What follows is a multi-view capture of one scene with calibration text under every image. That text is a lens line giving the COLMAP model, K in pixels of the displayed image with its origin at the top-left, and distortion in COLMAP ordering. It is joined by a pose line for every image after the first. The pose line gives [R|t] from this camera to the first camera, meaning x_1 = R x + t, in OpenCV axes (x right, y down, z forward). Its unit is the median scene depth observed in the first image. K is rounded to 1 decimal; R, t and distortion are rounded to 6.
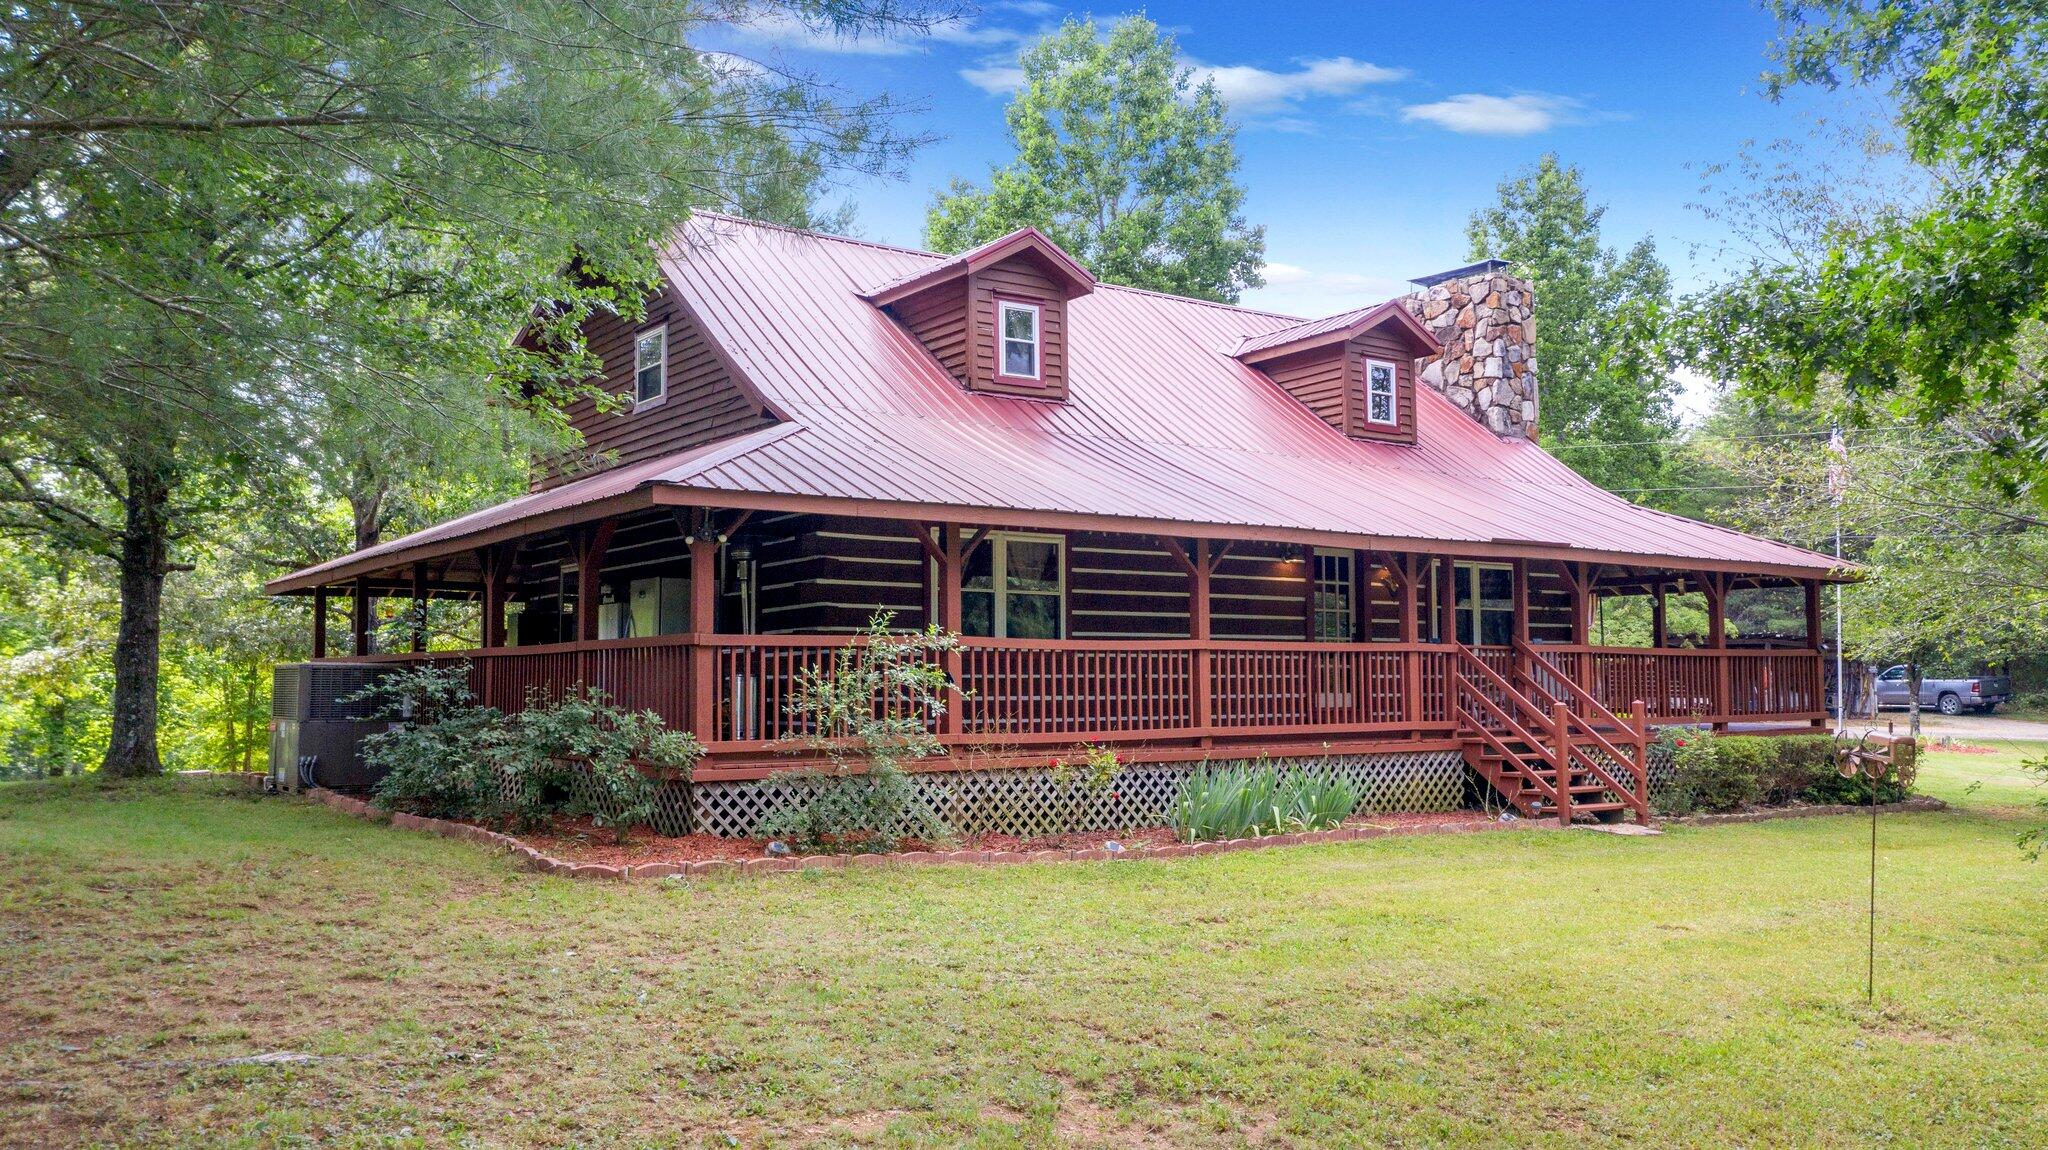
lens RADIAL K [[1628.8, 0, 1019.8], [0, 1628.8, 578.6], [0, 0, 1]] dist [-0.004601, 0.010900]
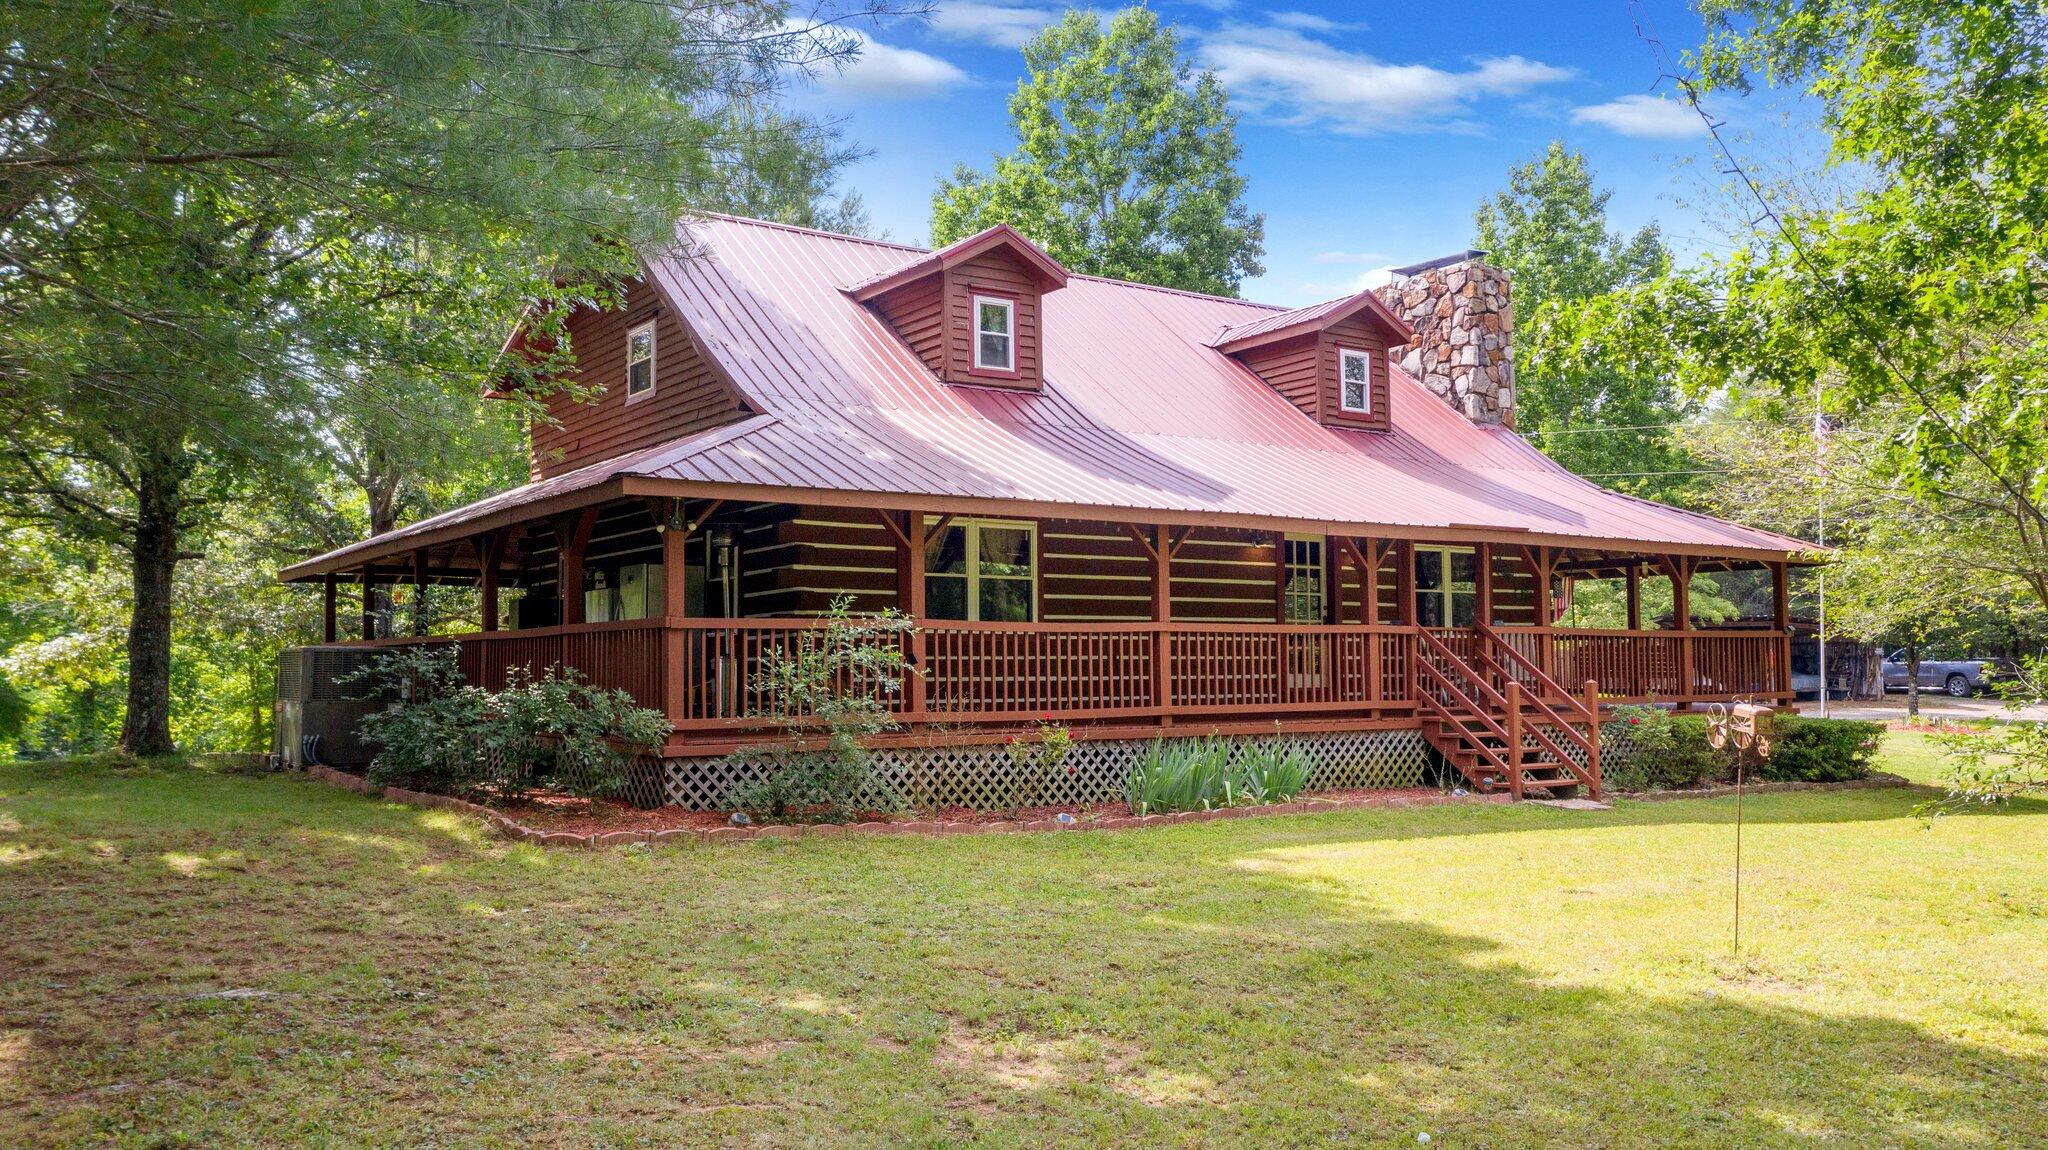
lens RADIAL K [[1628.8, 0, 1022.7], [0, 1628.8, 581.9], [0, 0, 1]] dist [-0.004601, 0.010900]
pose [[0.999882, -0.002854, -0.015091, 0.029777], [0.003024, 0.999932, 0.011284, -0.000182], [0.015058, -0.011329, 0.999822, -0.032644]]
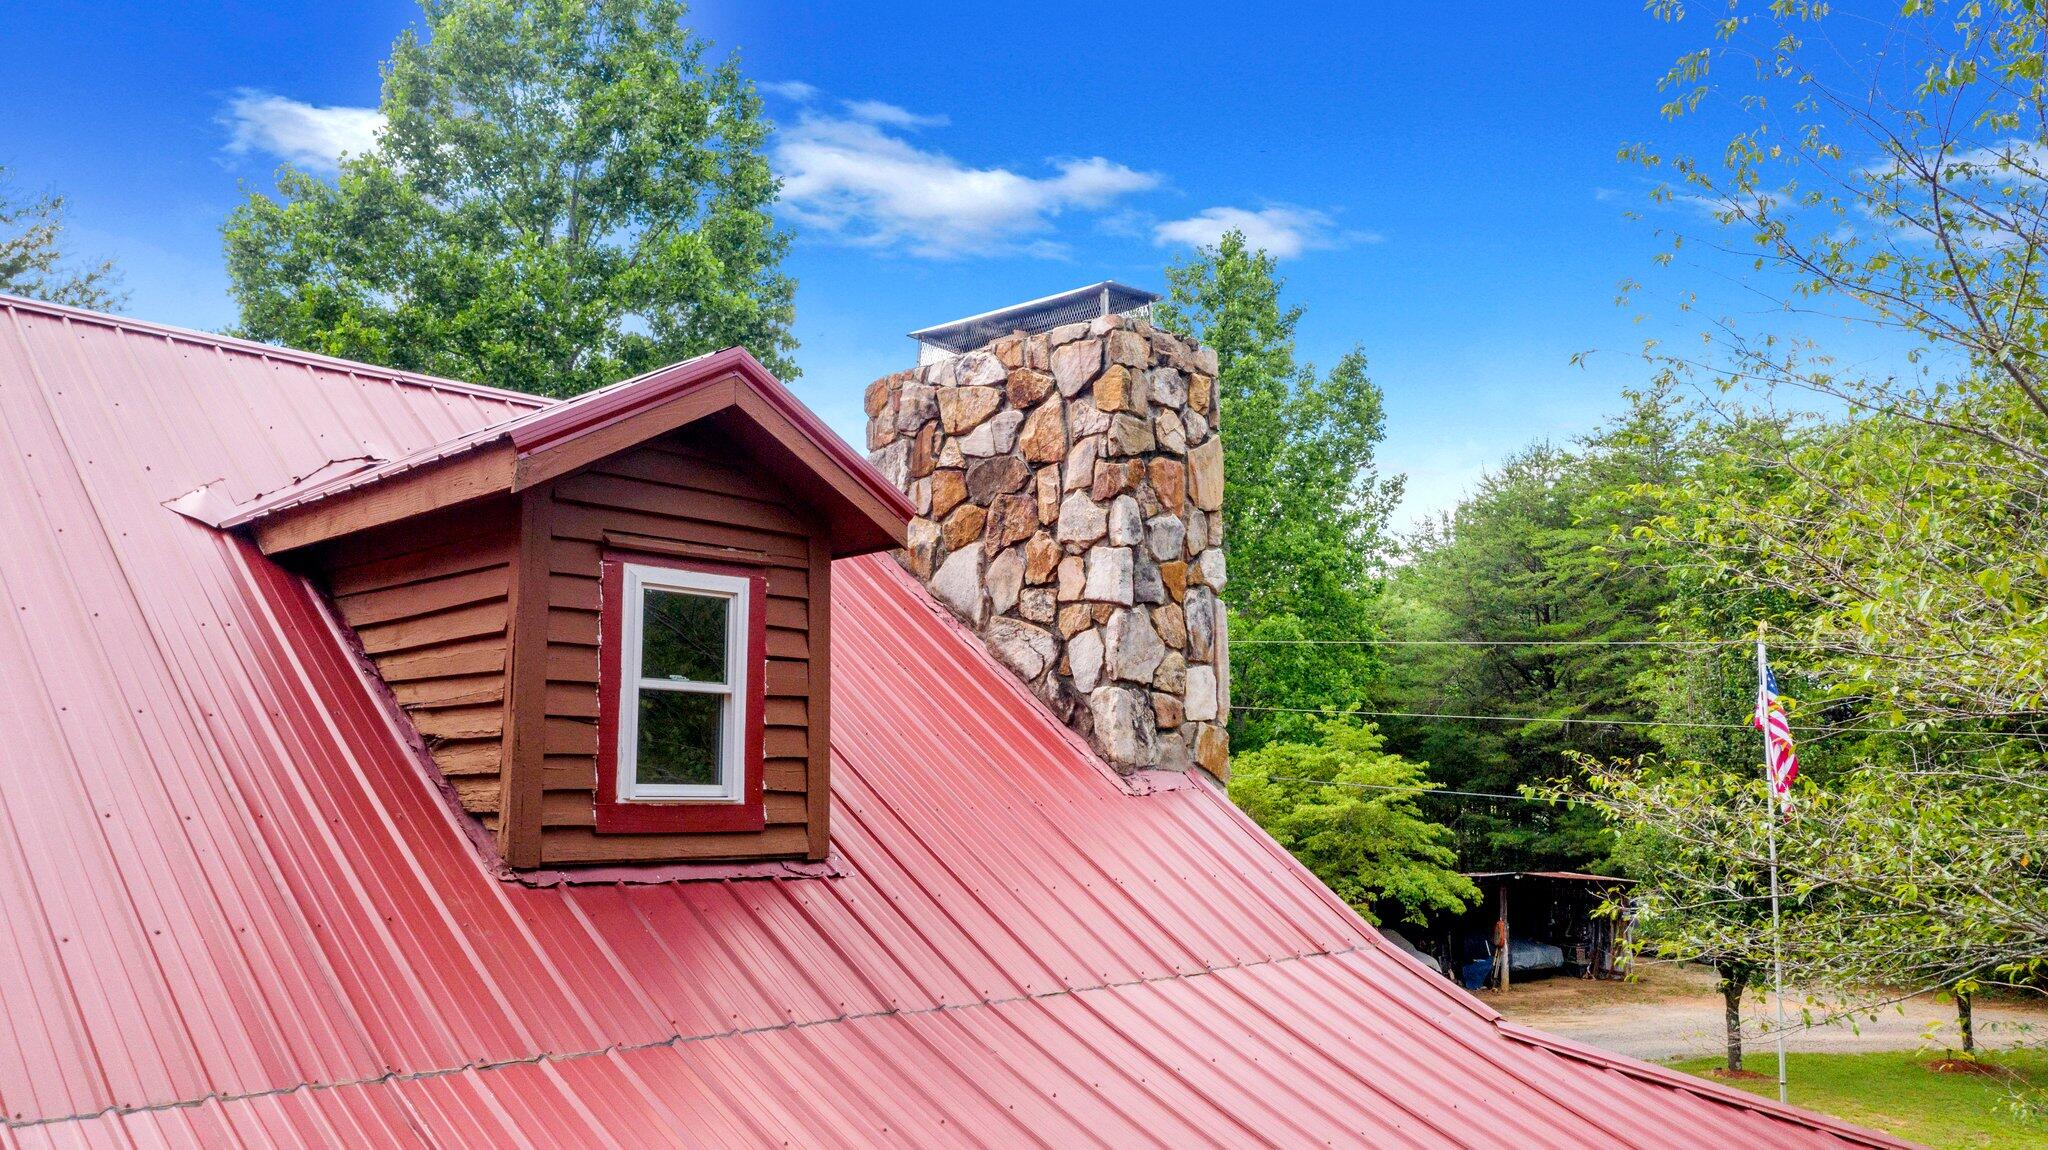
lens RADIAL K [[1628.8, 0, 1010.8], [0, 1628.8, 574.4], [0, 0, 1]] dist [-0.004601, 0.010900]
pose [[0.982678, 0.030145, 0.182855, 0.240910], [-0.016733, 0.997084, -0.074449, -0.121300], [-0.184566, 0.070100, 0.980317, 0.770736]]
